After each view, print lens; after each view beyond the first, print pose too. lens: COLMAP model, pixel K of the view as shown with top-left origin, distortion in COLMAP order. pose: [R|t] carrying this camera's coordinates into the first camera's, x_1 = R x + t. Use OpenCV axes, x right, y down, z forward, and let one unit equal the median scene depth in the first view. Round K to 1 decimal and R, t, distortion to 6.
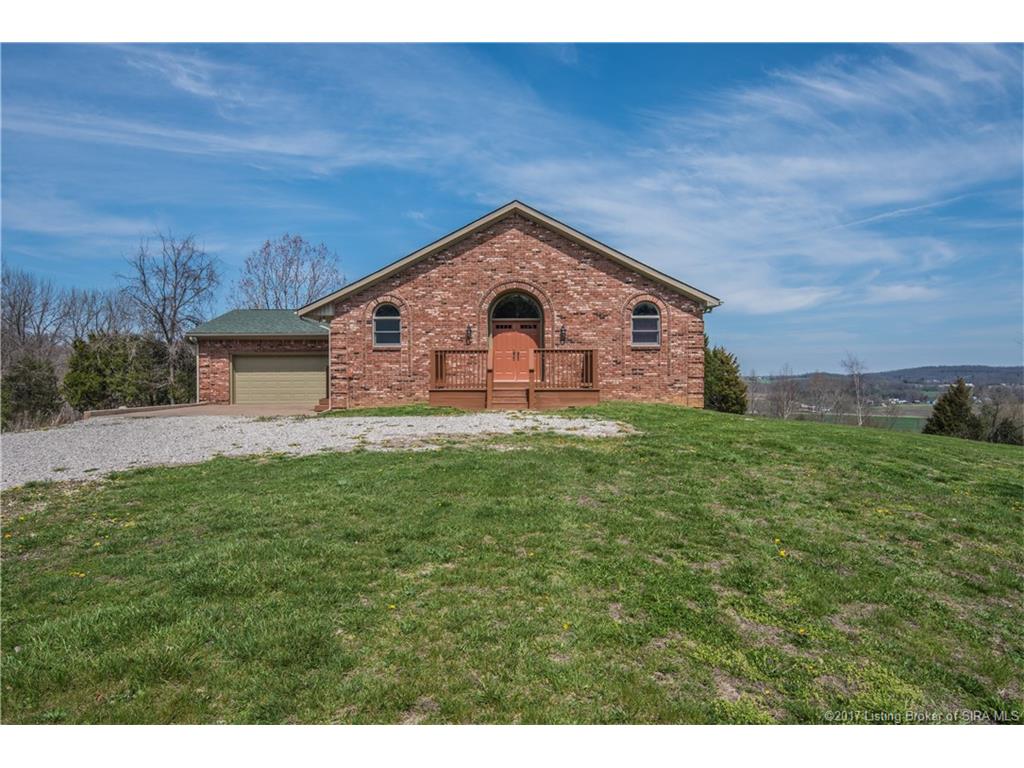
lens RADIAL K [[606.3, 0, 512.0], [0, 606.3, 384.0], [0, 0, 1]] dist [0.016115, -0.001830]
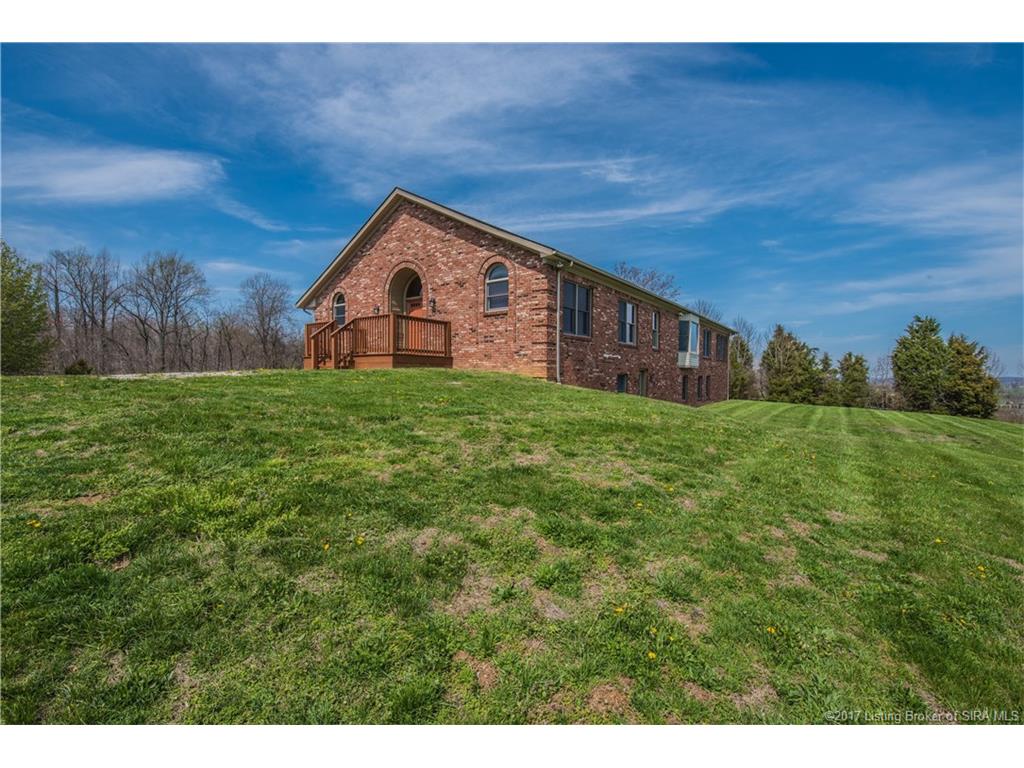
lens RADIAL K [[452.1, 0, 497.0], [0, 452.1, 388.3], [0, 0, 1]] dist [-0.014409, -0.000336]
pose [[0.799772, 0.026961, -0.599698, 0.635931], [-0.019731, 0.999632, 0.018628, 0.042952], [0.599979, -0.003065, 0.800010, 0.439337]]
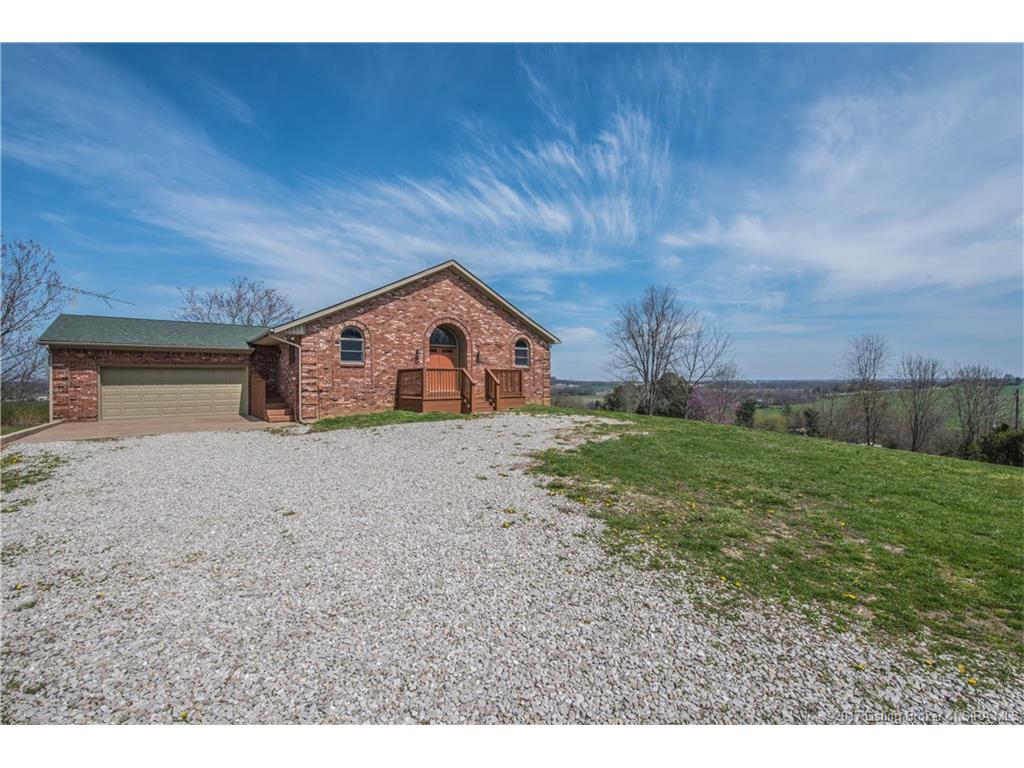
lens RADIAL K [[441.1, 0, 512.0], [0, 441.1, 384.0], [0, 0, 1]] dist [-0.016013, -0.000182]
pose [[0.776549, -0.005884, 0.630030, -0.506094], [0.011567, 0.999921, -0.004918, -0.014261], [-0.629951, 0.011106, 0.776555, 0.139825]]
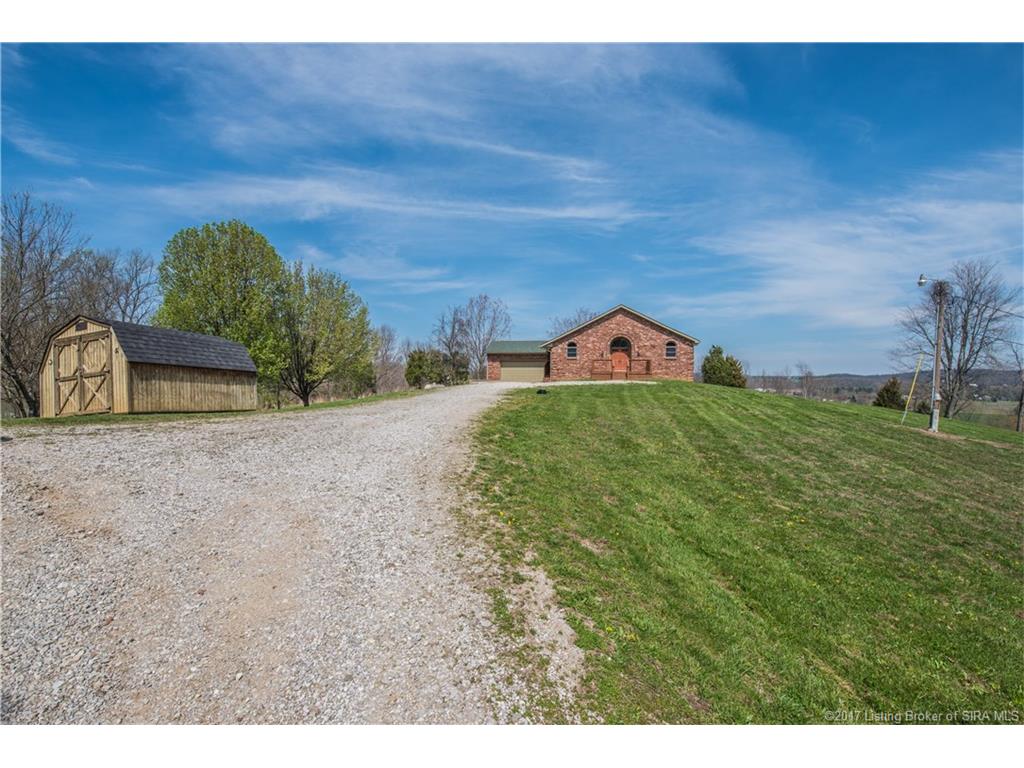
lens RADIAL K [[441.1, 0, 512.0], [0, 441.1, 384.0], [0, 0, 1]] dist [-0.016013, -0.000182]
pose [[0.980006, 0.013576, -0.198503, -0.074505], [-0.012159, 0.999891, 0.008353, 0.042116], [0.198595, -0.005773, 0.980065, -1.003901]]
